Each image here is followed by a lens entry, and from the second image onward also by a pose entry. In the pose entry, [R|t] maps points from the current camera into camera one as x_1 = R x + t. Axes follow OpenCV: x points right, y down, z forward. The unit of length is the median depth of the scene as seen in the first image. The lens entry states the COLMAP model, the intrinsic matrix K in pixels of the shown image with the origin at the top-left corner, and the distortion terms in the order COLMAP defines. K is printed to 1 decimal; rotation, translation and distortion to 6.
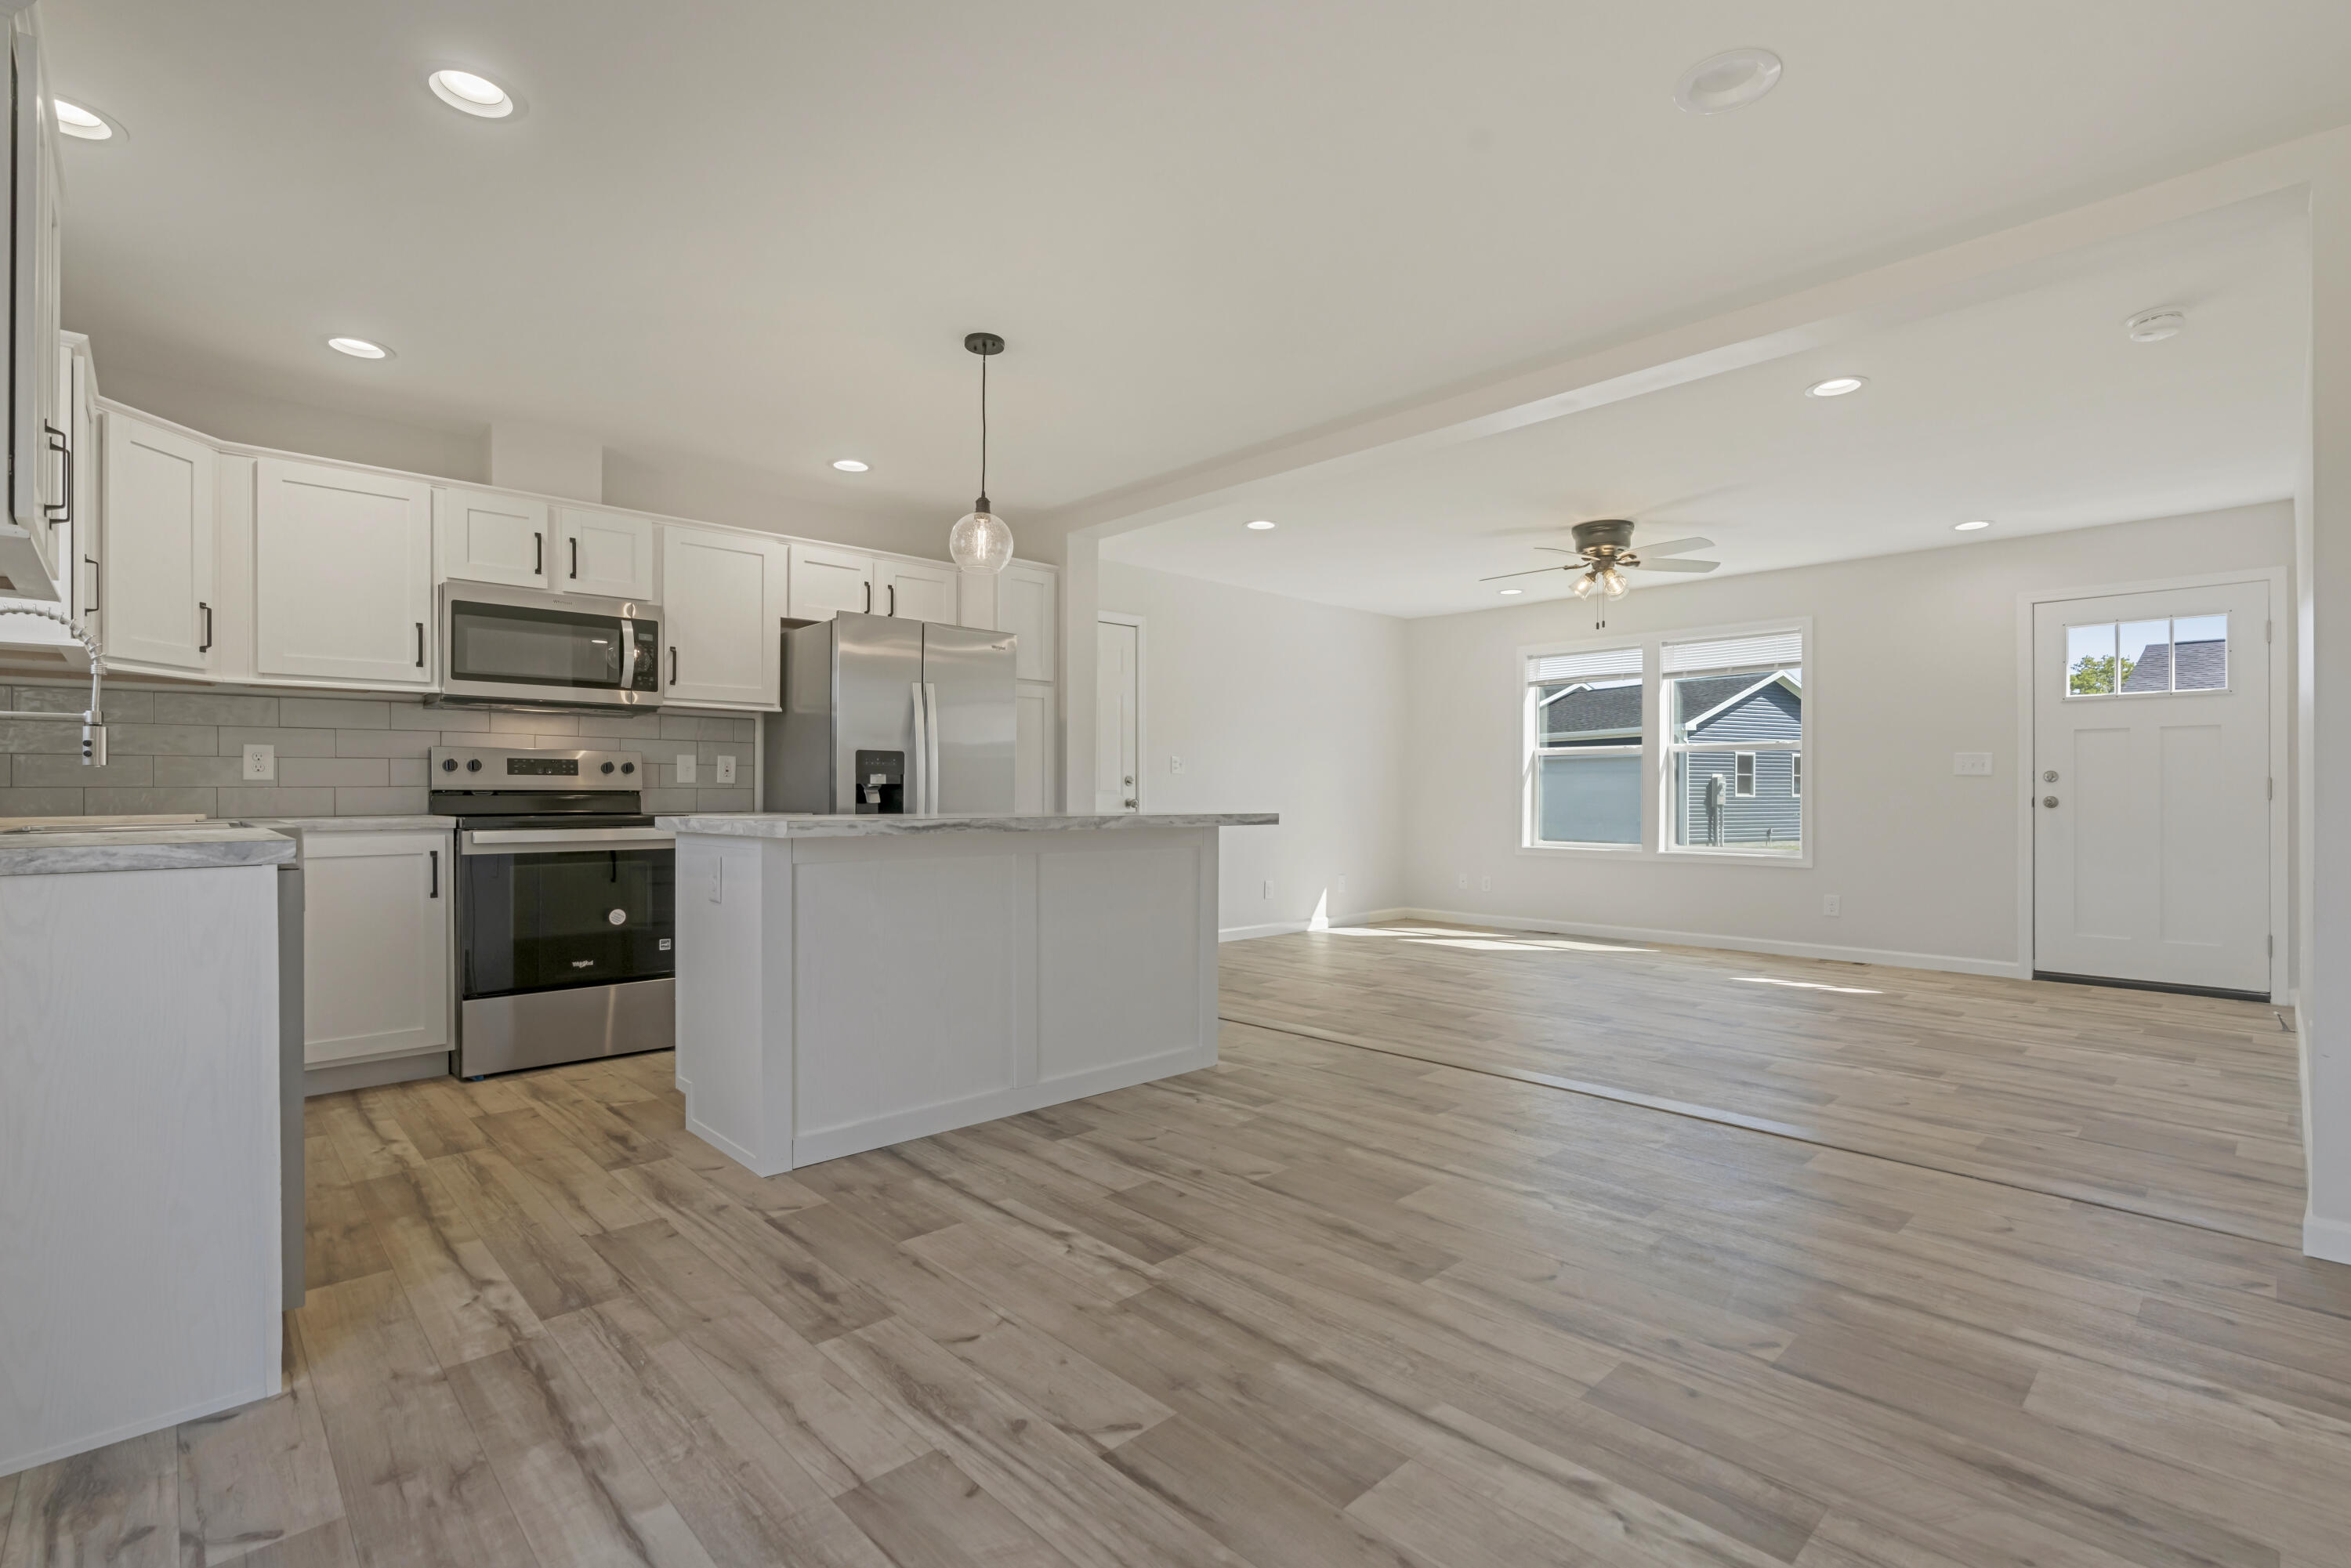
lens RADIAL K [[1076.2, 0, 1180.9], [0, 1076.2, 791.0], [0, 0, 1]] dist [-0.004084, 0.000447]
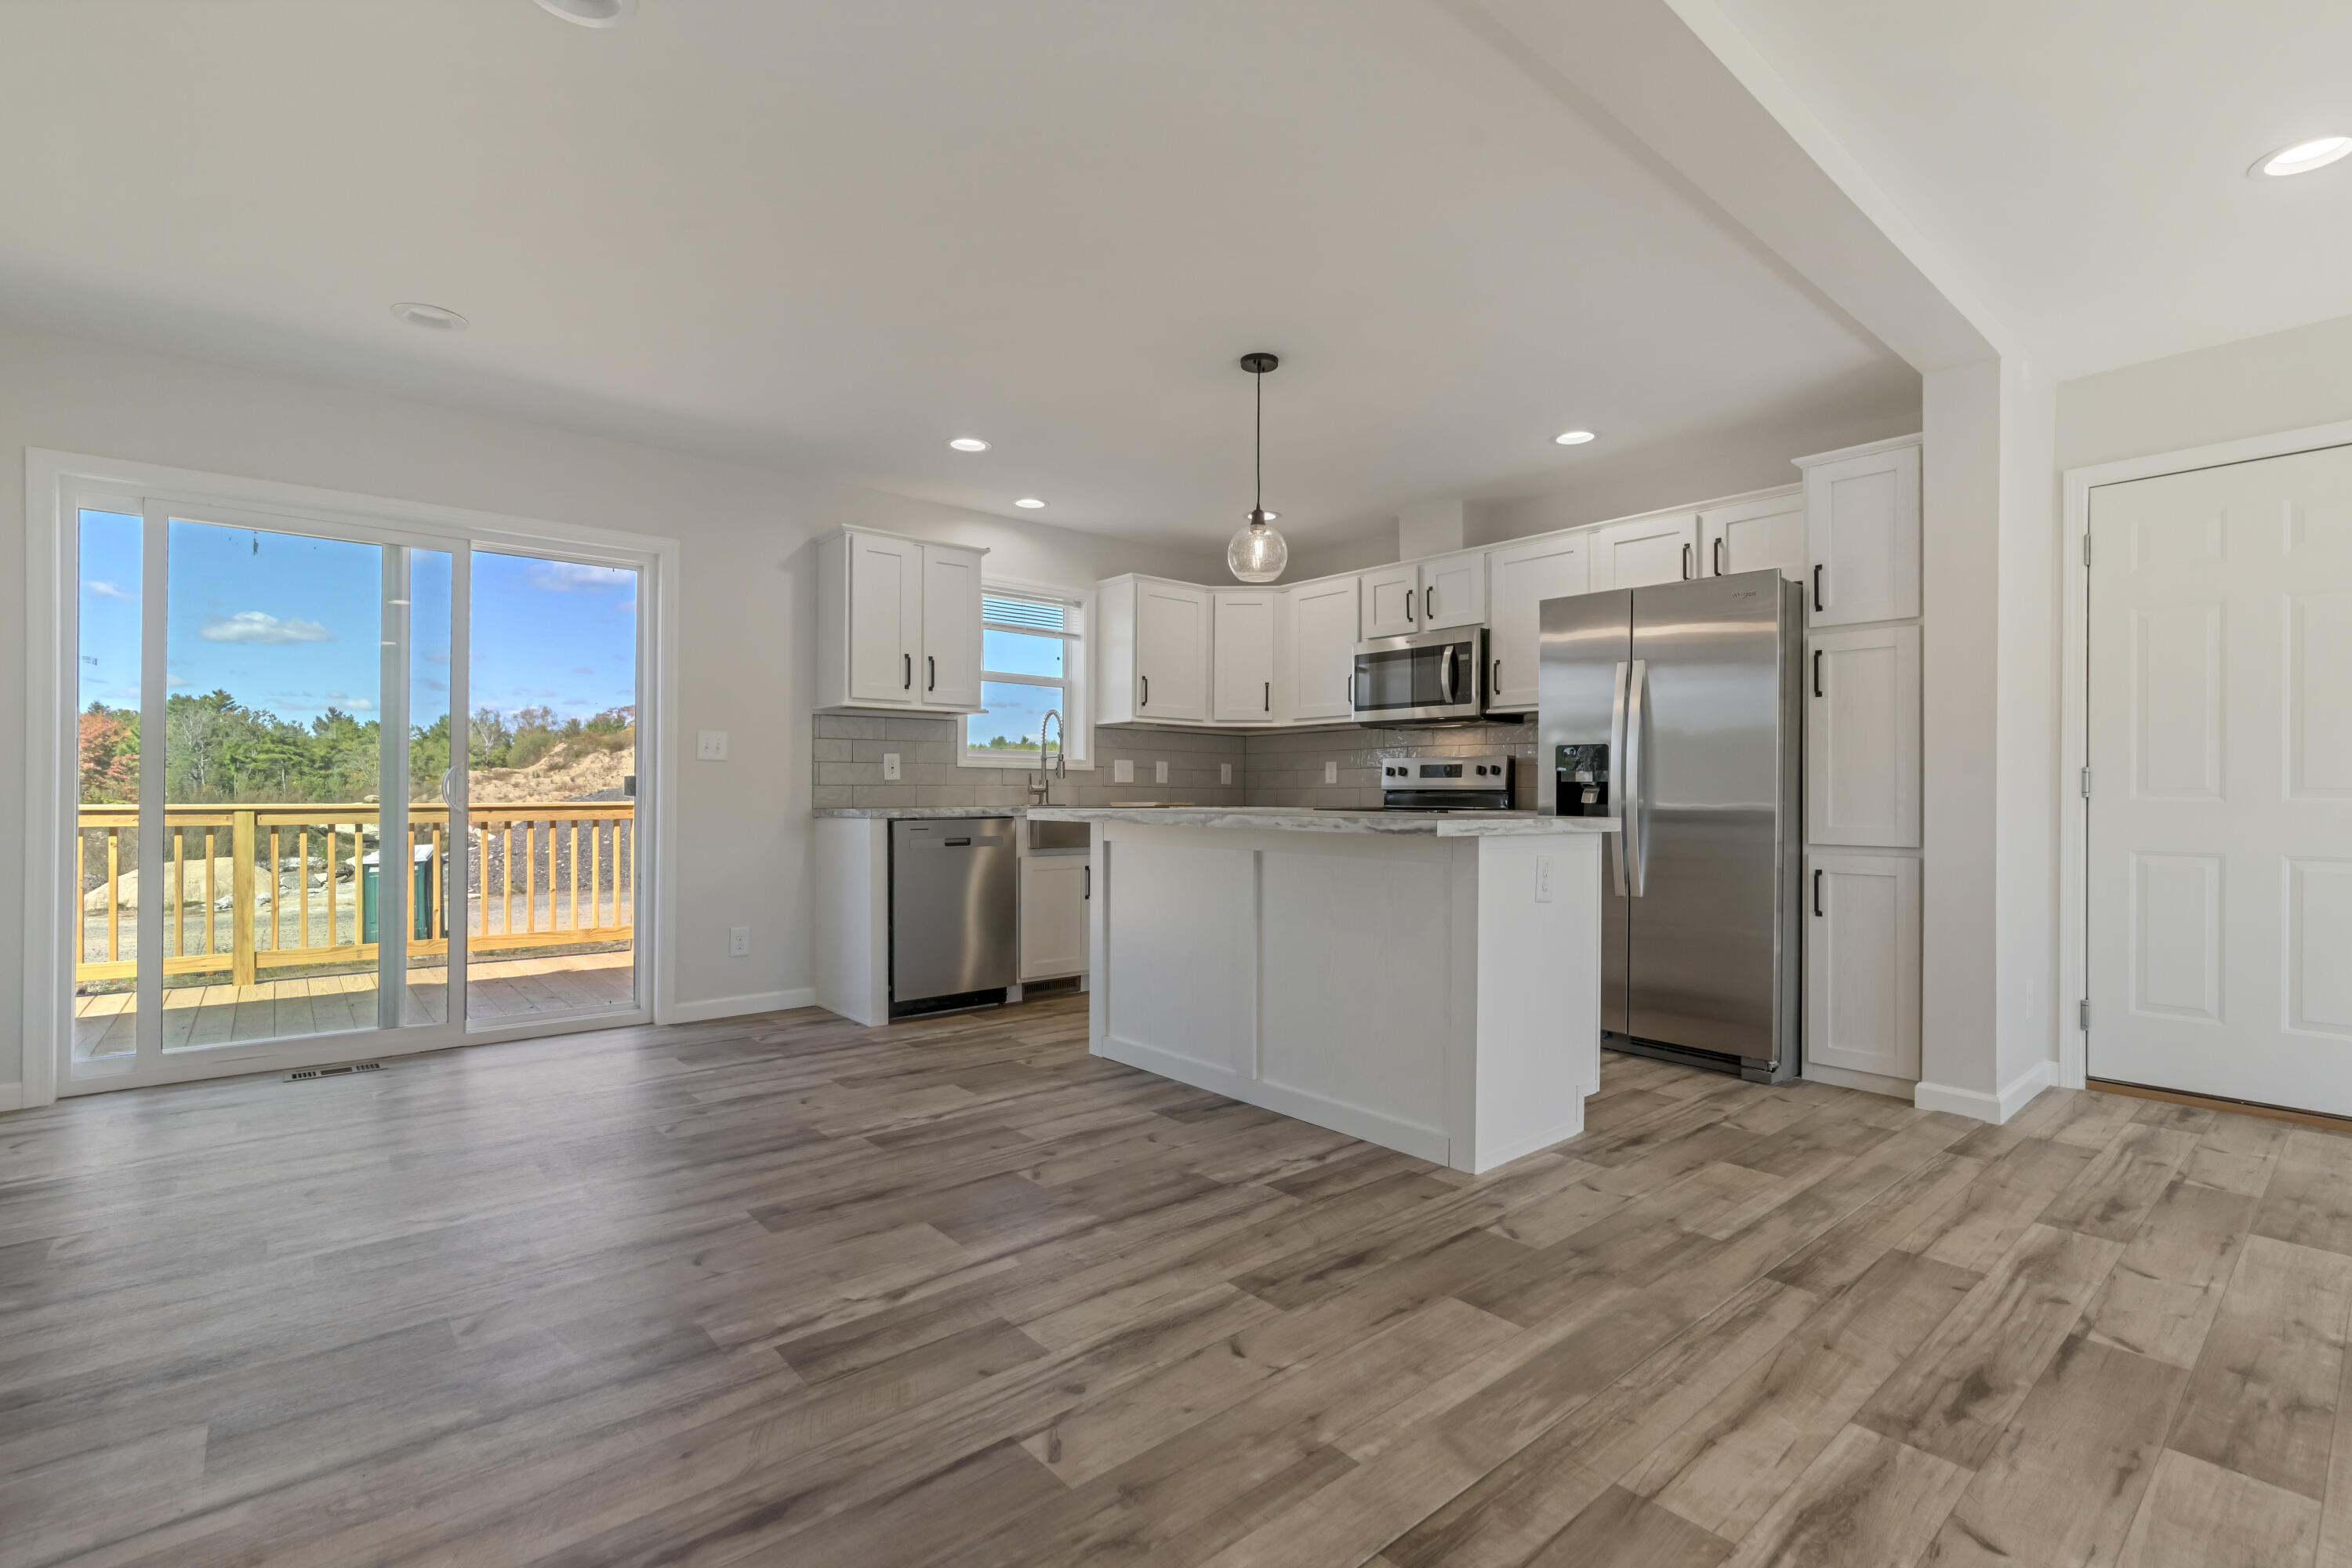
lens RADIAL K [[1076.7, 0, 1181.4], [0, 1076.7, 791.0], [0, 0, 1]] dist [-0.004084, 0.000447]
pose [[-0.056775, -0.003132, -0.998382, 0.850760], [-0.002699, 0.999992, -0.002984, 0.006545], [0.998383, 0.002525, -0.056783, 0.966175]]
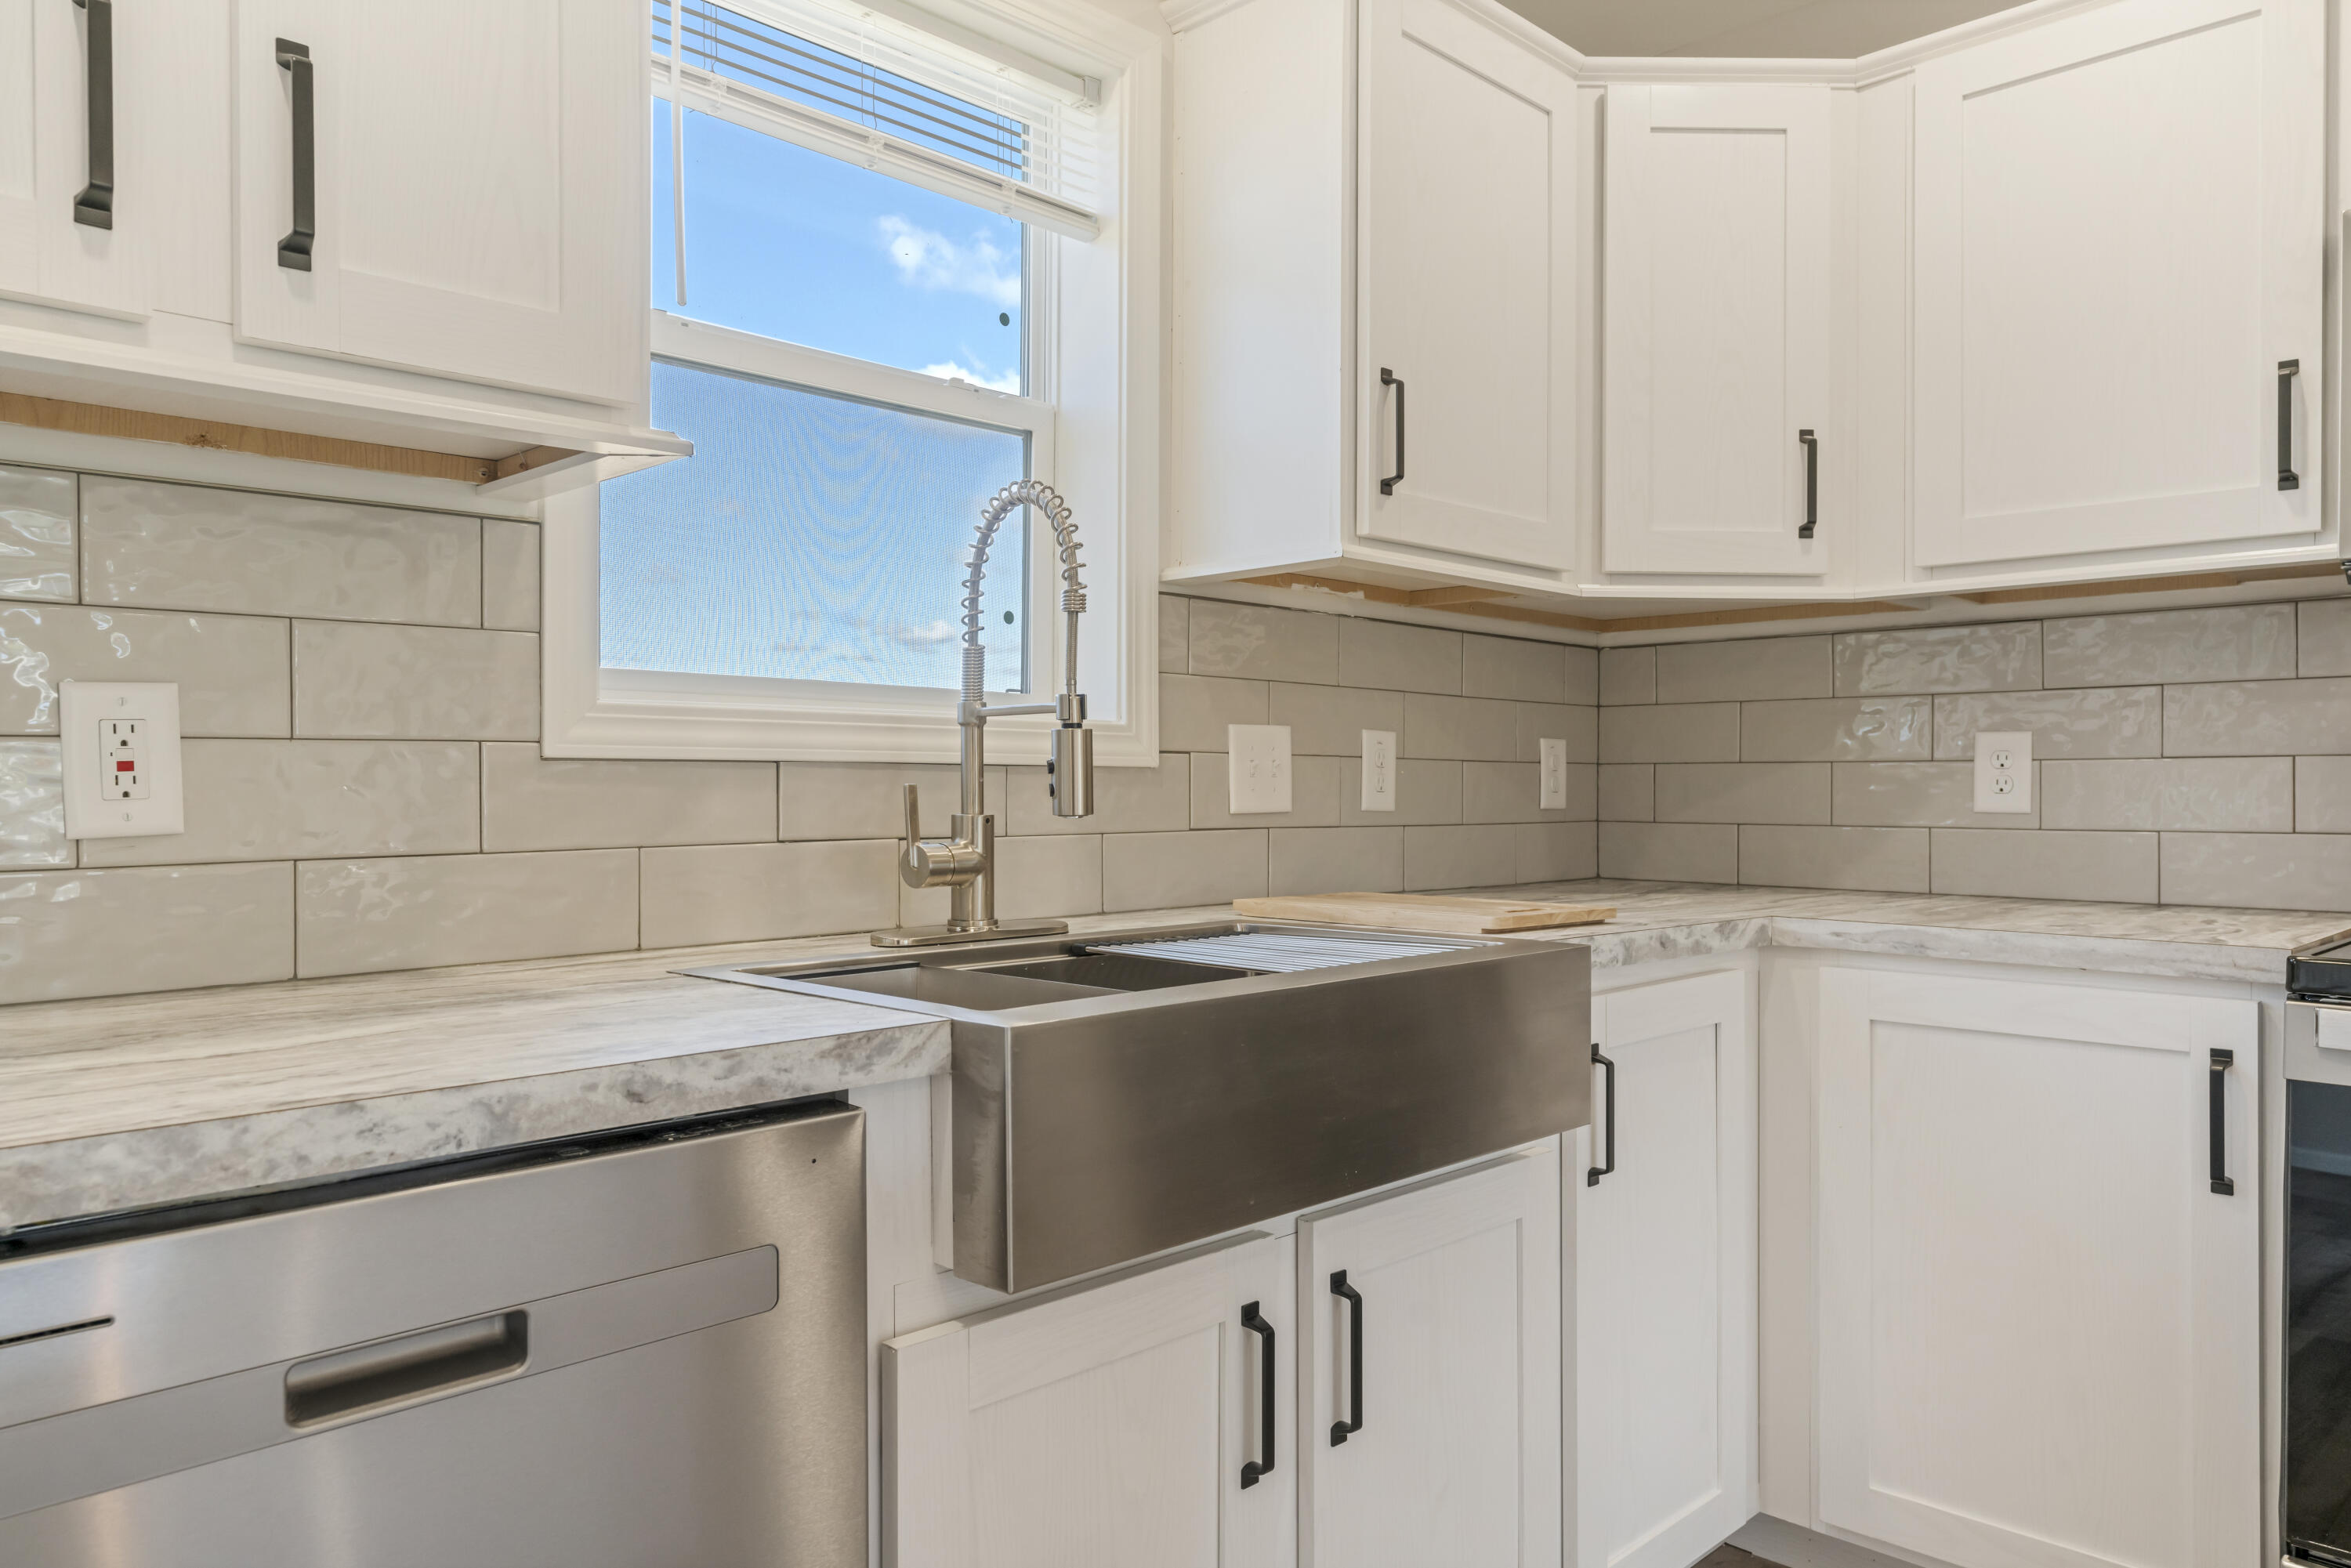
lens RADIAL K [[1591.4, 0, 1188.6], [0, 1591.4, 781.3], [0, 0, 1]] dist [0.004134, 0.001959]
pose [[0.030481, 0.001170, -0.999535, -0.242604], [-0.000912, 0.999999, 0.001142, -0.026357], [0.999535, 0.000877, 0.030482, 0.720390]]
